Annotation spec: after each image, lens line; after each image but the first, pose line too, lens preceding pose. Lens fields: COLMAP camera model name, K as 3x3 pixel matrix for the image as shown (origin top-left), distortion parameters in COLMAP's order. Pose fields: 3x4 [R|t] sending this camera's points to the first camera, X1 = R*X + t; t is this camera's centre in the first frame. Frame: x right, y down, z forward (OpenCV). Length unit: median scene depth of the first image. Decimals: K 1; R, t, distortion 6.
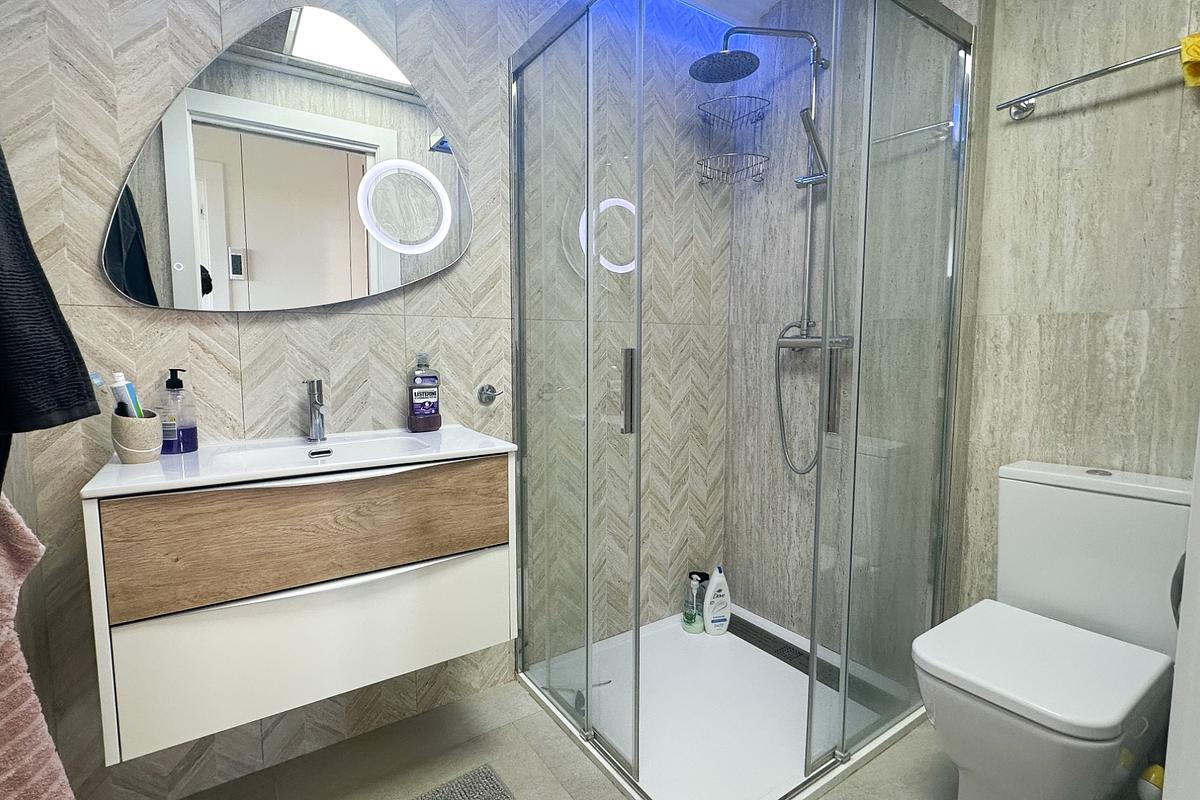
lens RADIAL K [[565.6, 0, 606.2], [0, 565.6, 399.8], [0, 0, 1]] dist [0.000115, -0.000088]
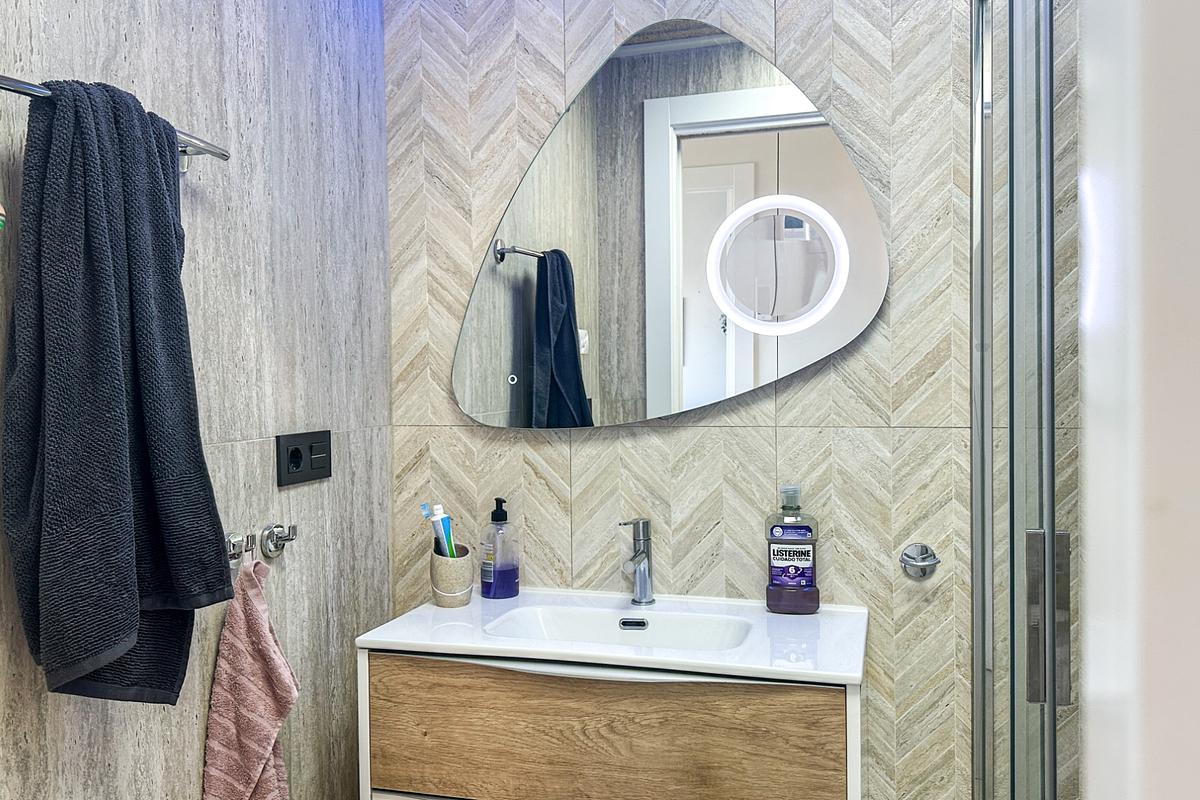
lens RADIAL K [[1007.7, 0, 604.9], [0, 1007.7, 396.5], [0, 0, 1]] dist [0.173950, -0.341996]
pose [[0.631220, 0.012427, -0.775504, 0.477873], [-0.060326, 0.997629, -0.033115, -0.150930], [0.773254, 0.067686, 0.630473, 0.125186]]
